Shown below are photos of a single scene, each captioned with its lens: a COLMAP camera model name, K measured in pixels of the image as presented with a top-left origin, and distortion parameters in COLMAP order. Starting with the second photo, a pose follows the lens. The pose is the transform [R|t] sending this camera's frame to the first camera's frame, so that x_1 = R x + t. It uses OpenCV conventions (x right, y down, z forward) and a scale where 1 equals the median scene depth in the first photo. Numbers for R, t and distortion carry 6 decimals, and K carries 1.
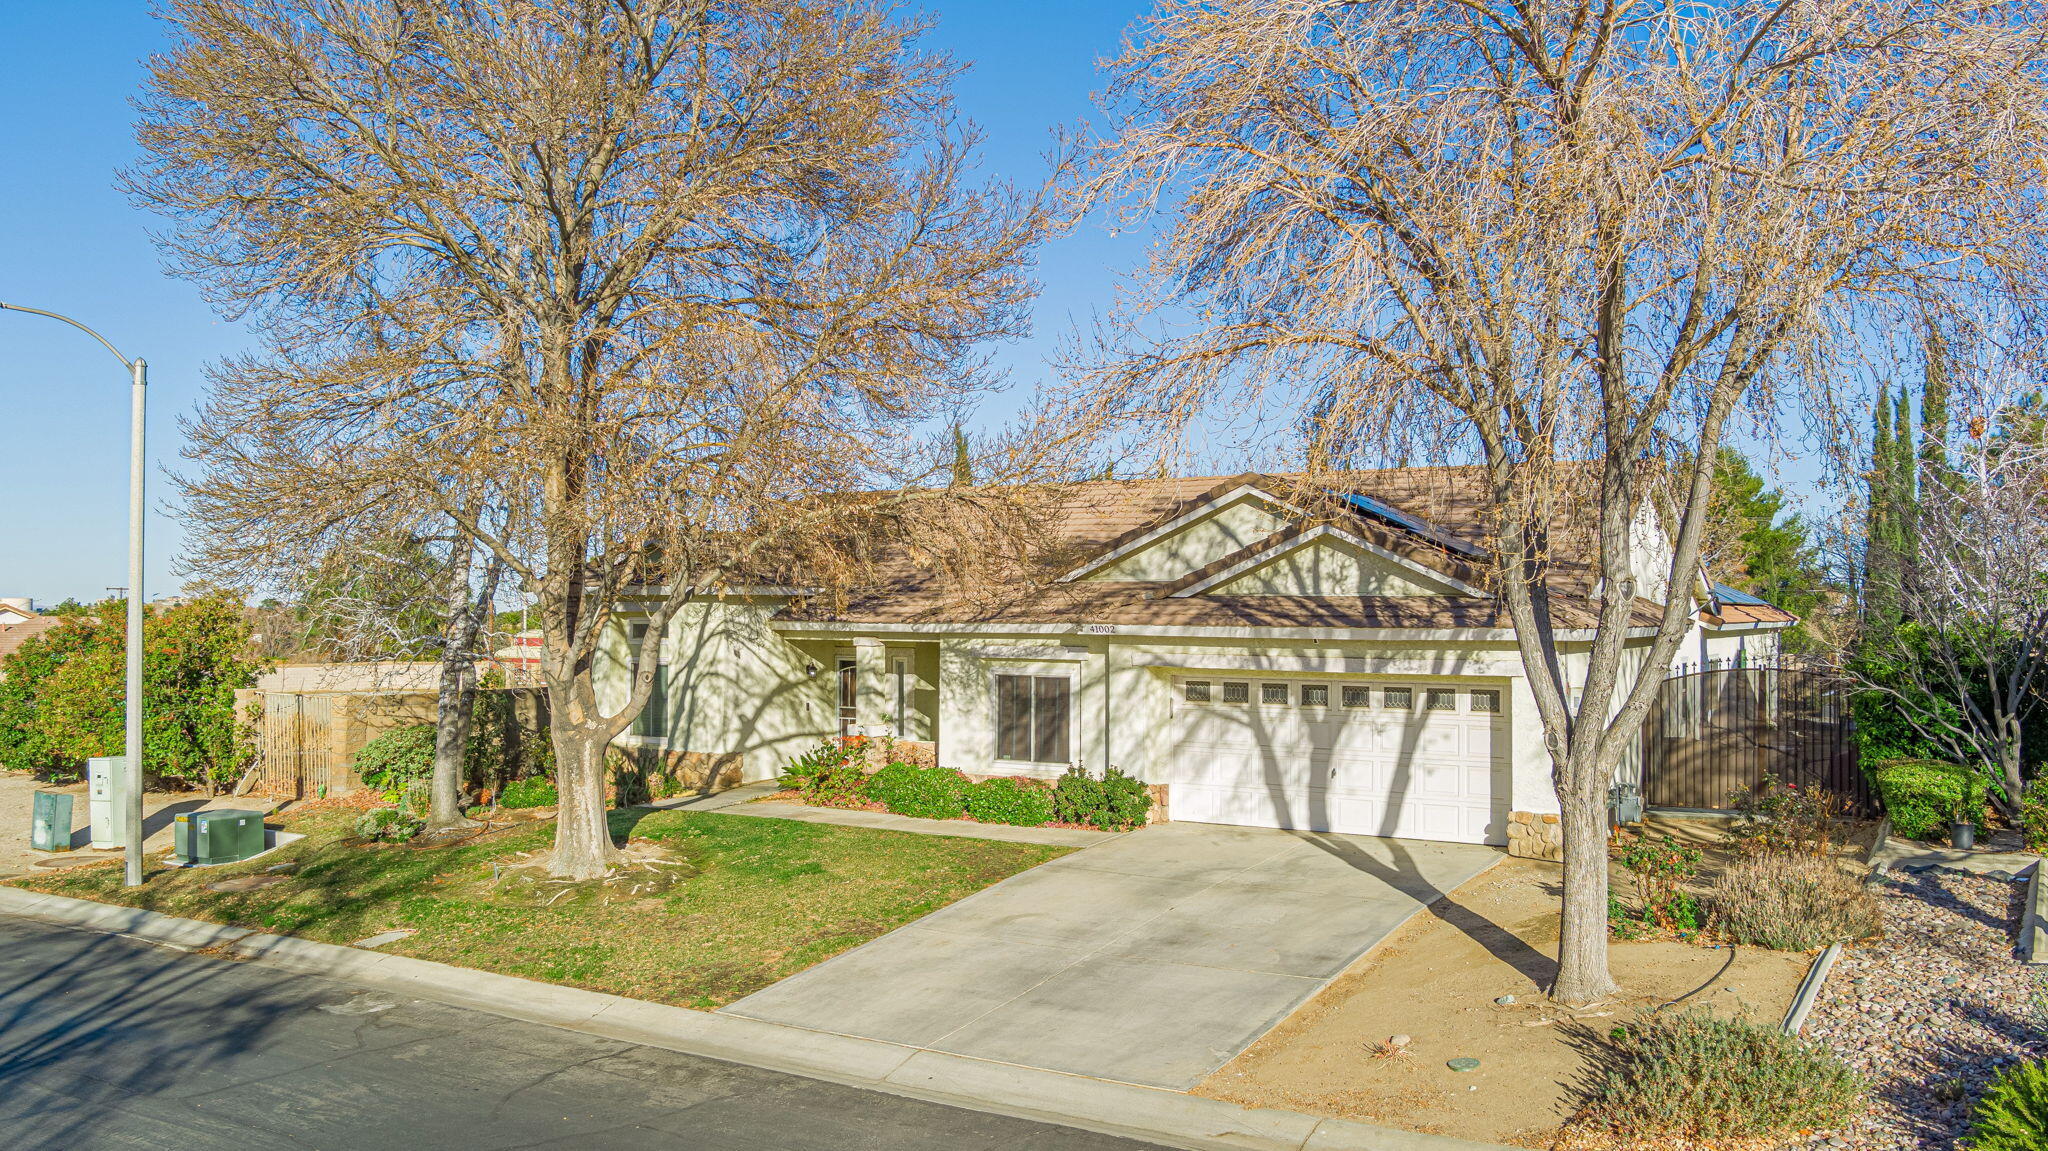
lens RADIAL K [[1641.5, 0, 1011.9], [0, 1641.5, 568.7], [0, 0, 1]] dist [-0.059474, 0.012128]
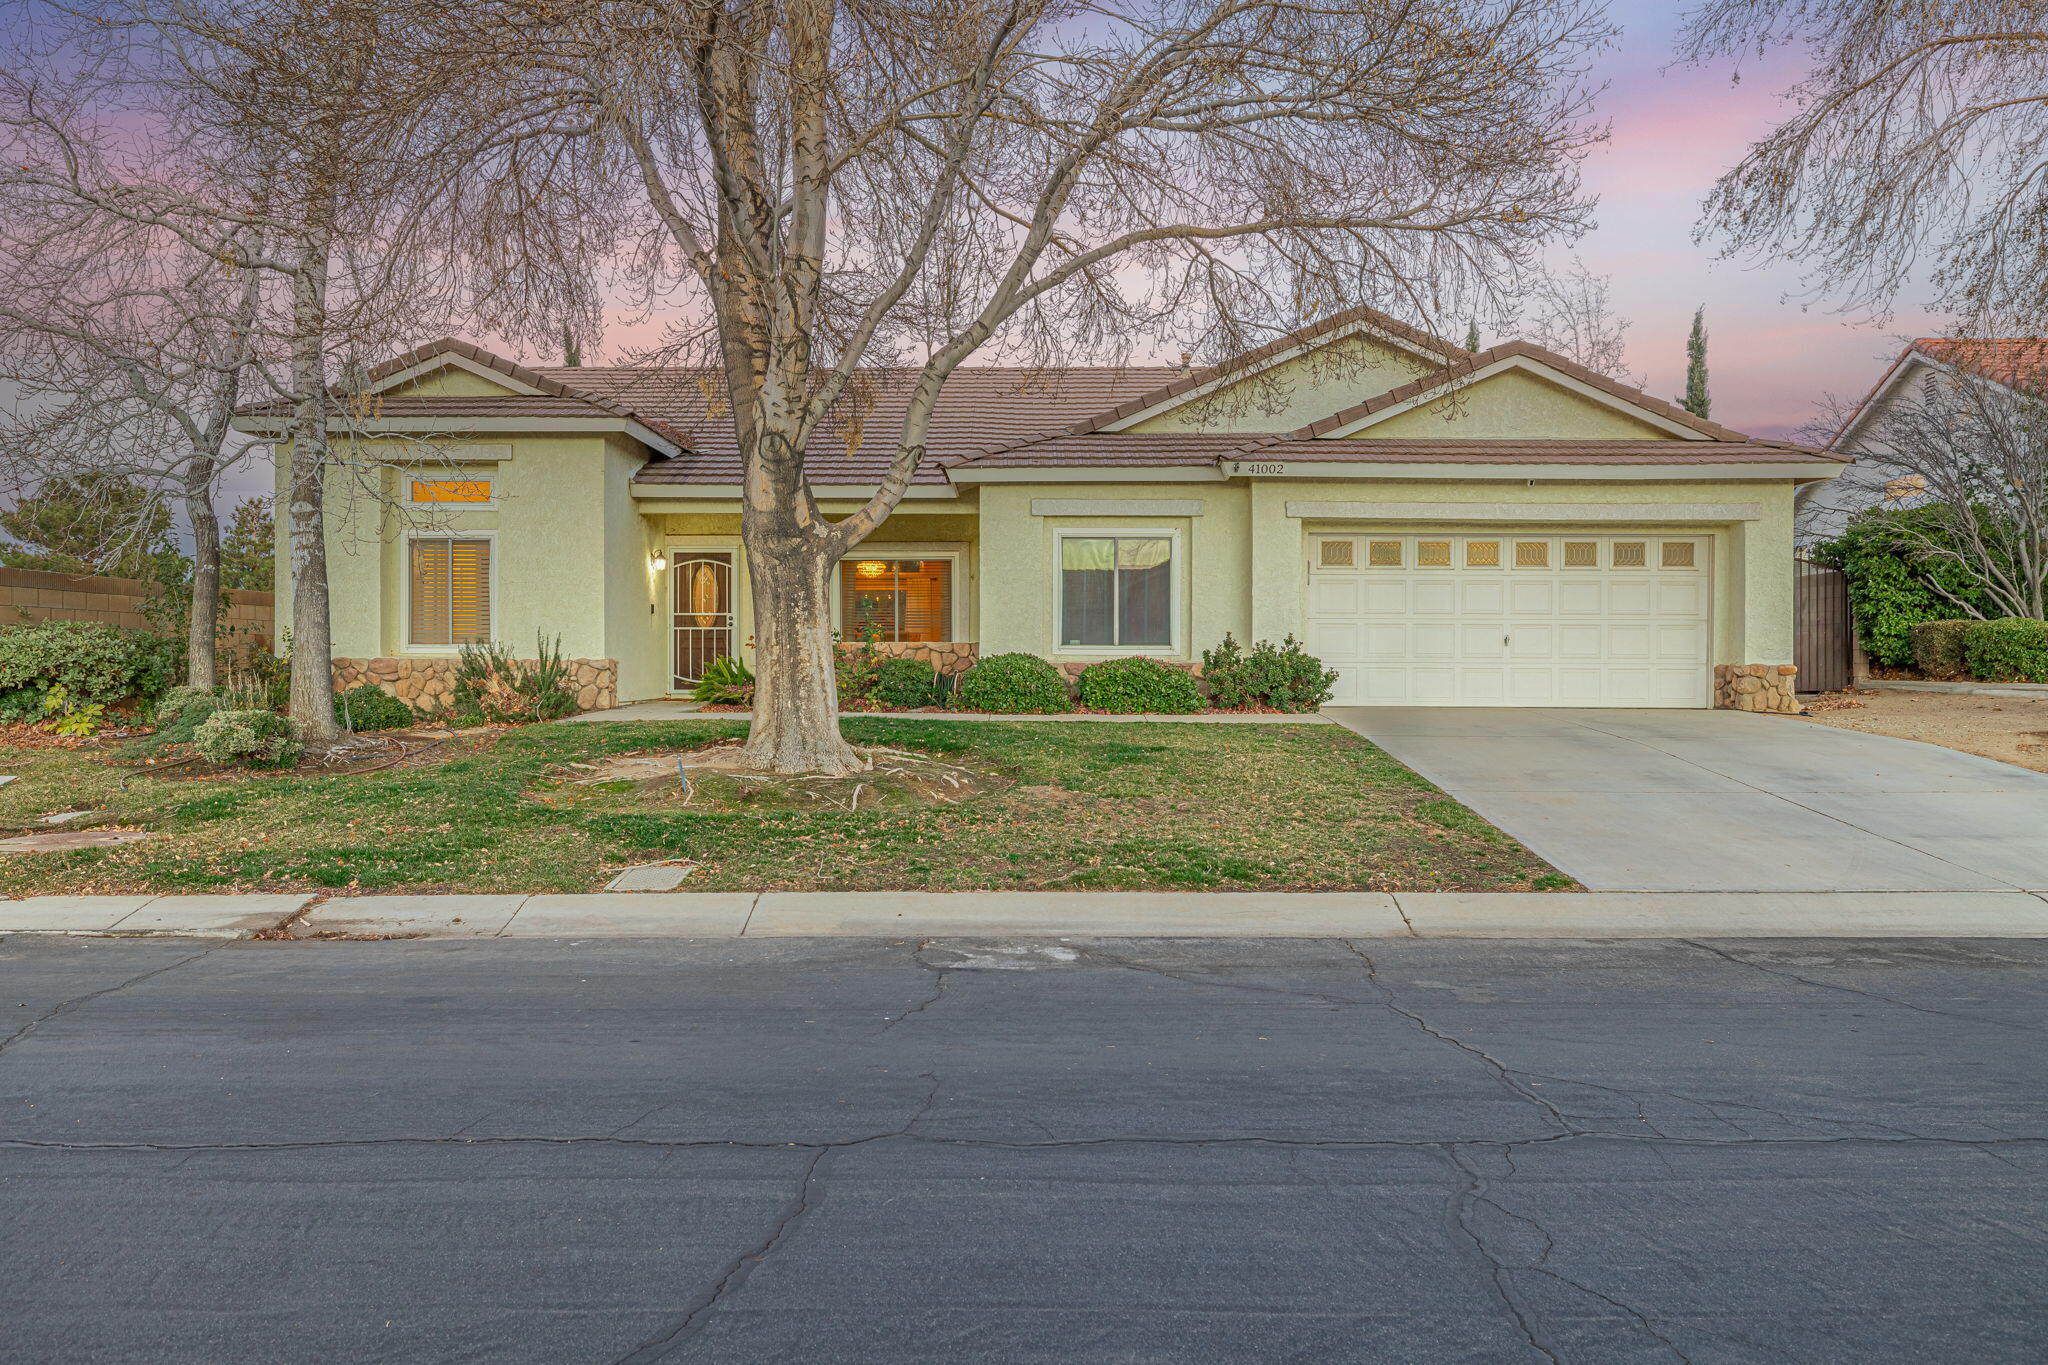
lens RADIAL K [[1504.3, 0, 1009.1], [0, 1504.3, 681.5], [0, 0, 1]] dist [-0.000140, 0.006081]
pose [[0.853952, -0.005662, 0.520321, -0.504625], [-0.013149, 0.999387, 0.032456, 0.136299], [-0.520185, -0.034558, 0.853354, 0.485541]]
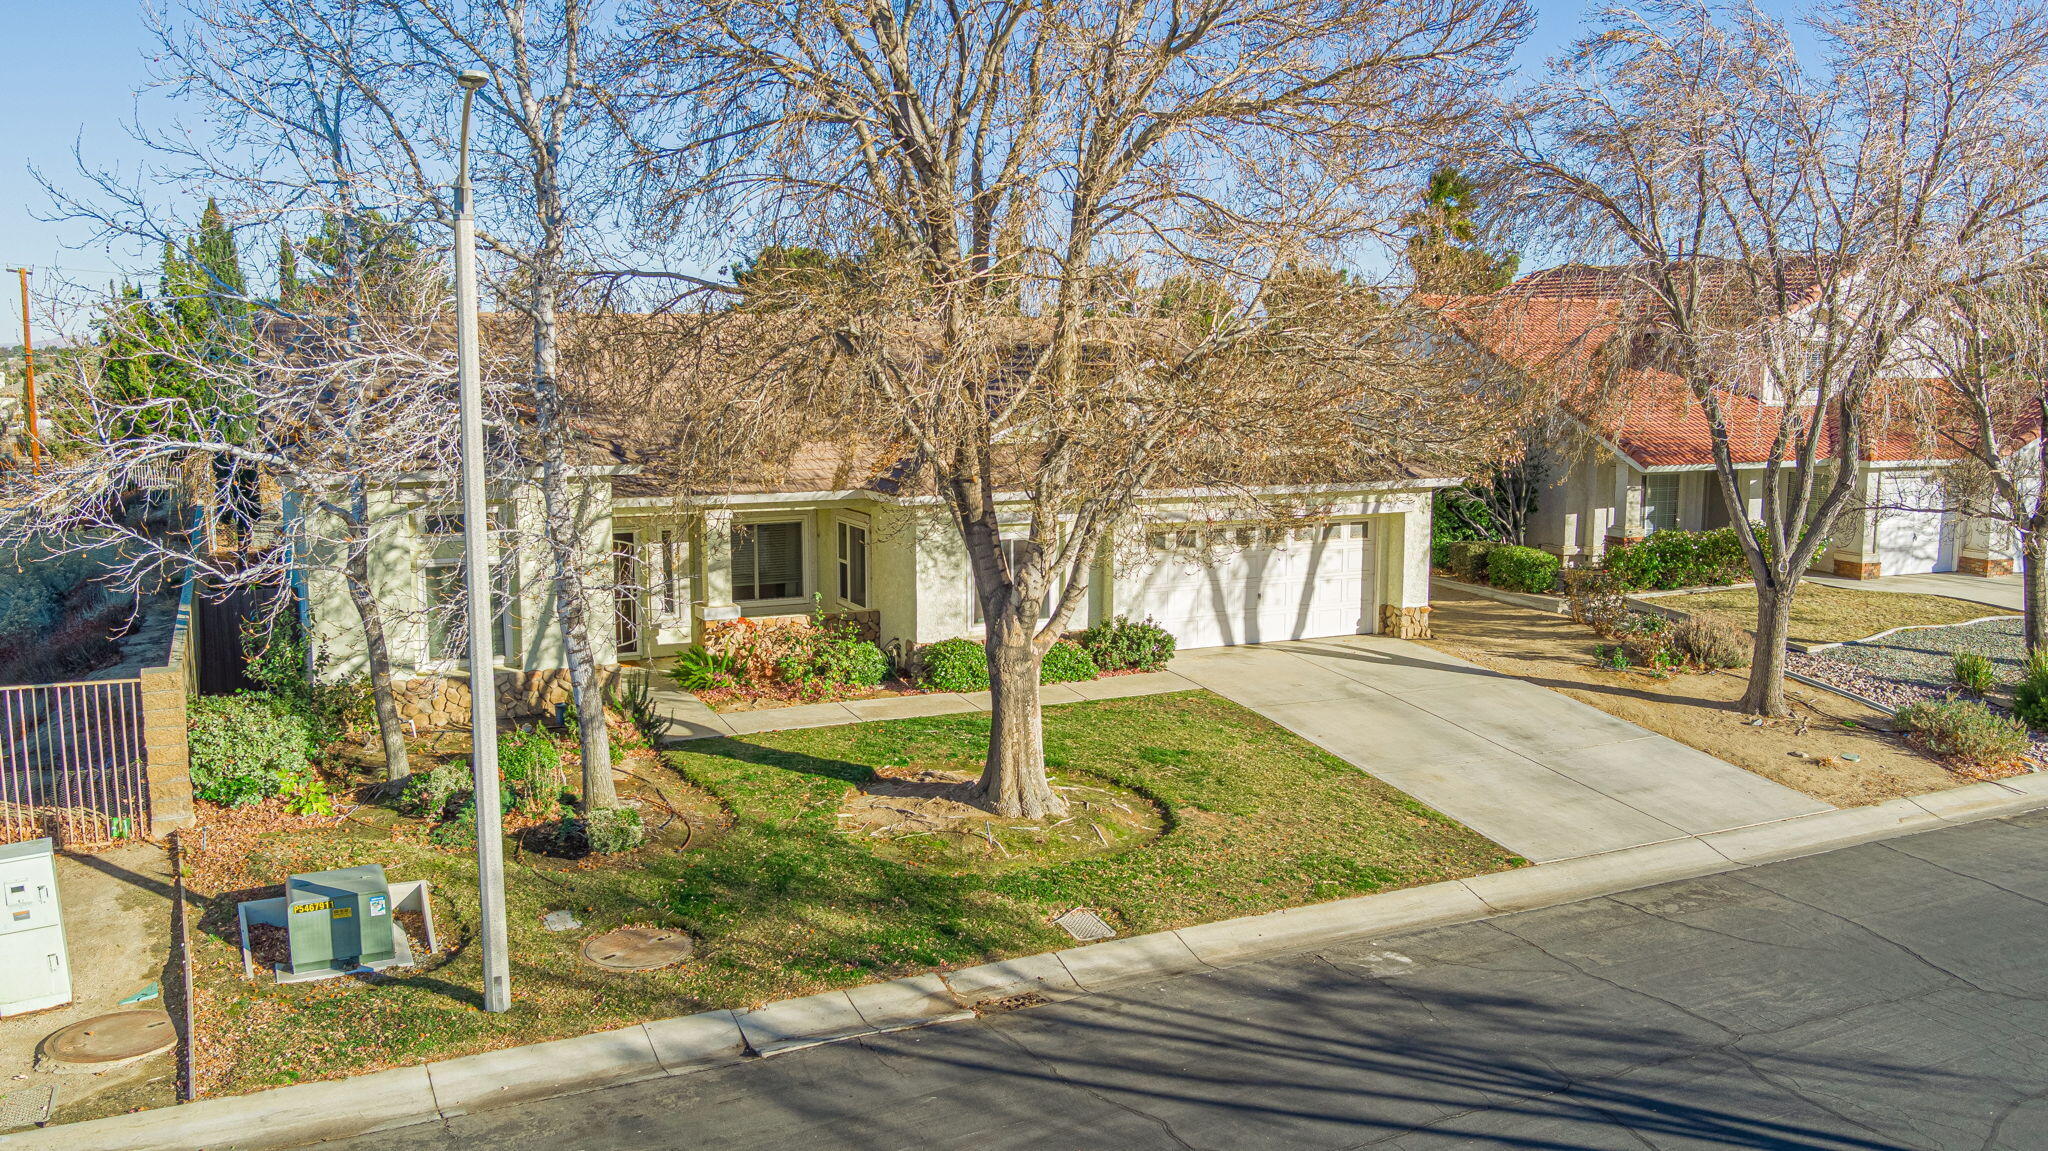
lens RADIAL K [[1665.9, 0, 1033.4], [0, 1665.9, 583.3], [0, 0, 1]] dist [-0.049336, -0.004204]
pose [[0.528368, -0.123064, 0.840049, -1.058208], [-0.026348, 0.986586, 0.161103, -0.093313], [-0.848606, -0.107256, 0.518038, 0.535912]]
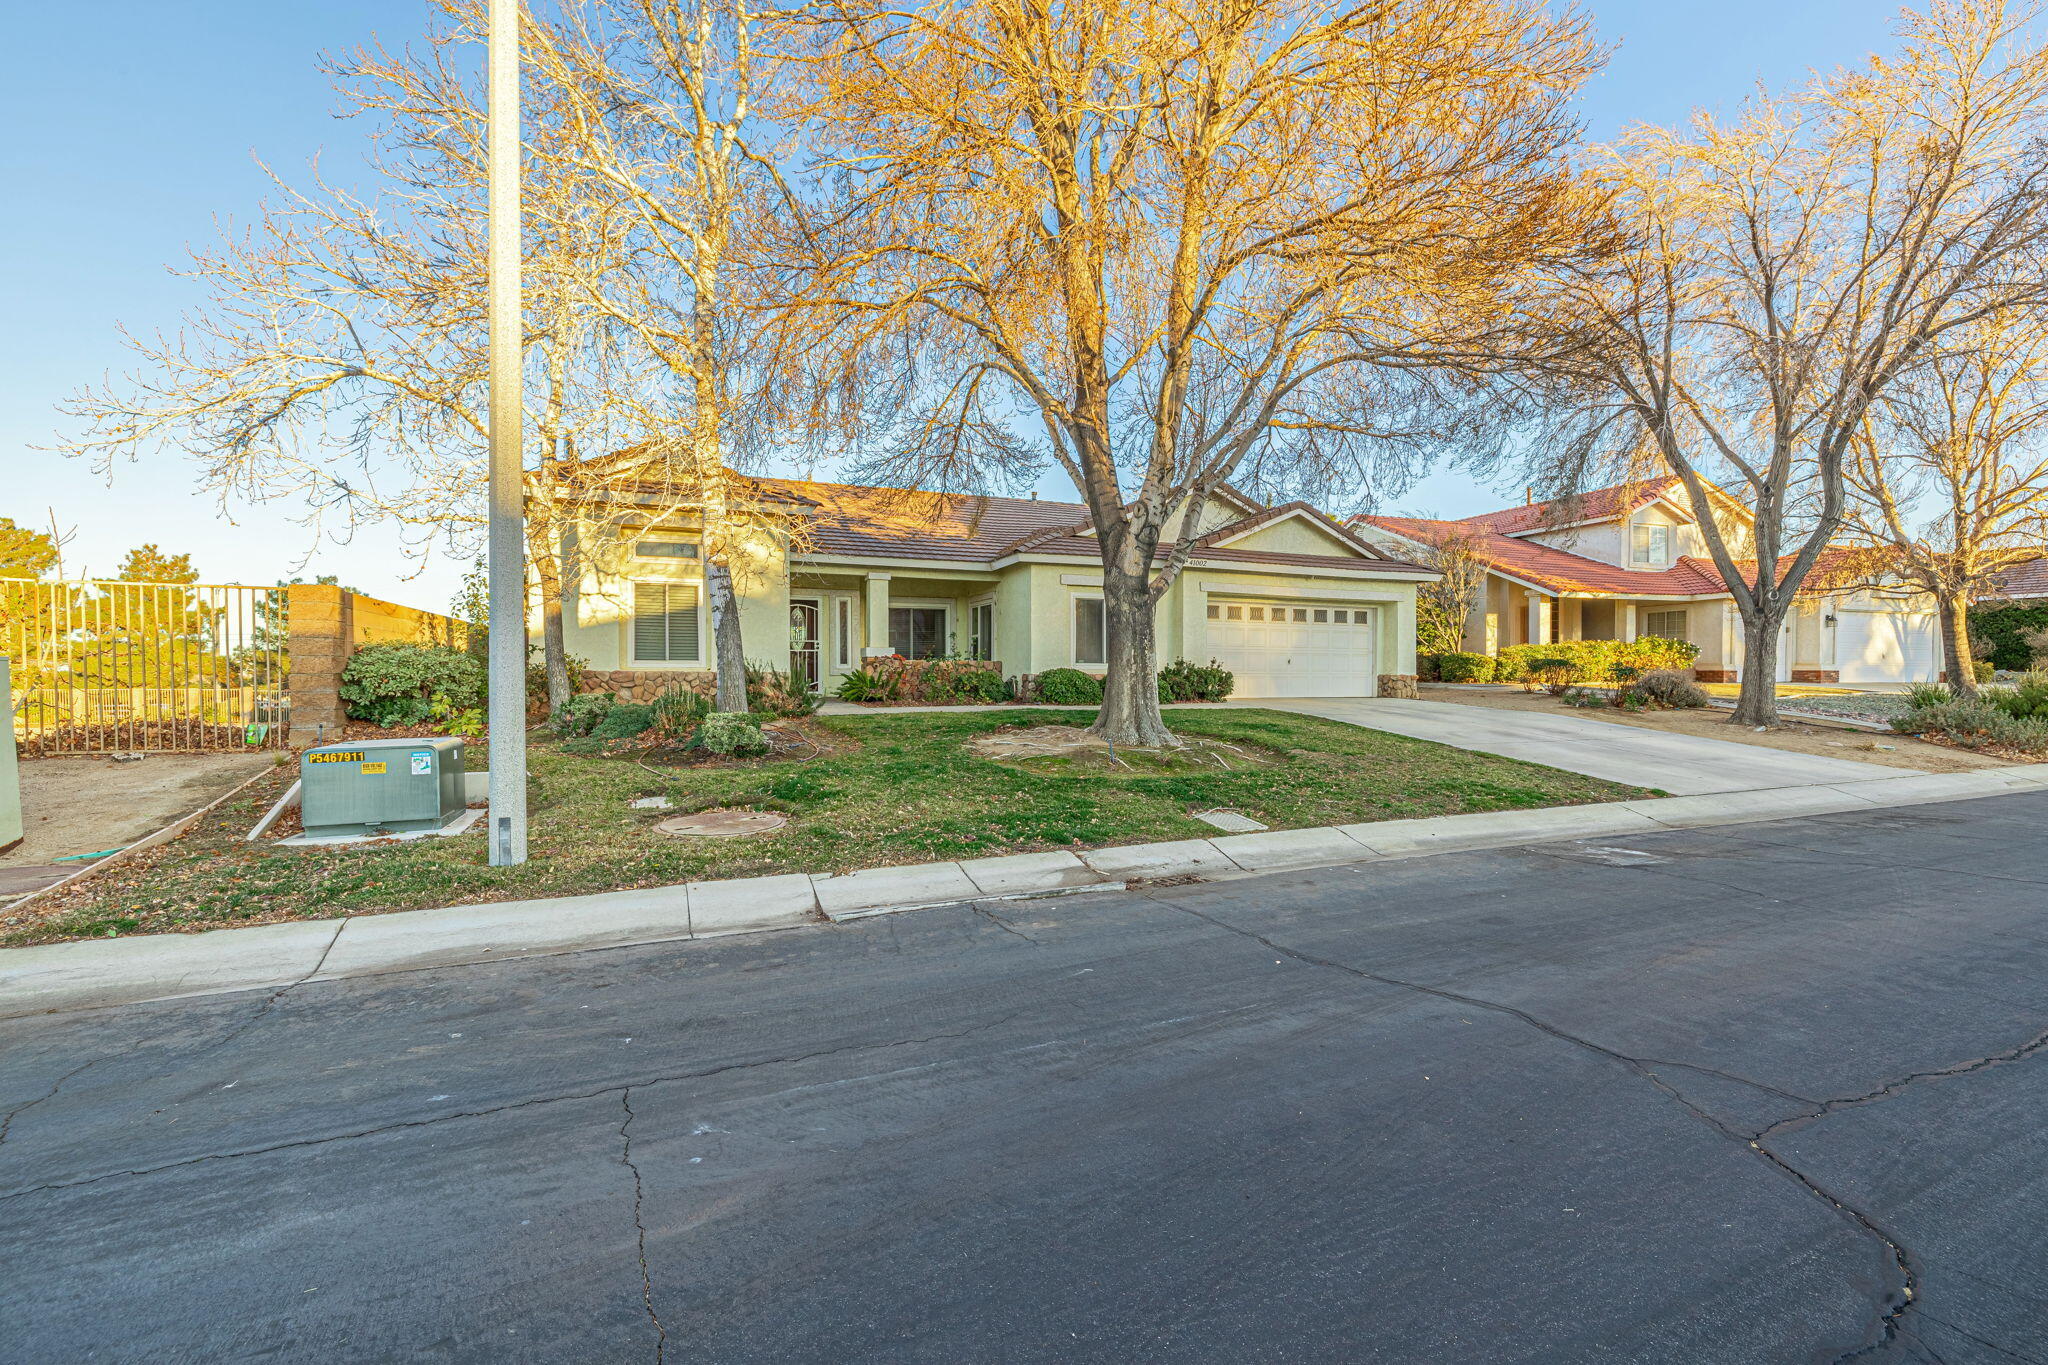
lens RADIAL K [[858.3, 0, 1016.3], [0, 858.3, 681.3], [0, 0, 1]] dist [-0.000451, 0.000367]
pose [[0.588964, -0.008240, 0.808118, -0.729190], [-0.020214, 0.999485, 0.024923, 0.141239], [-0.807907, -0.031014, 0.588494, 0.782633]]
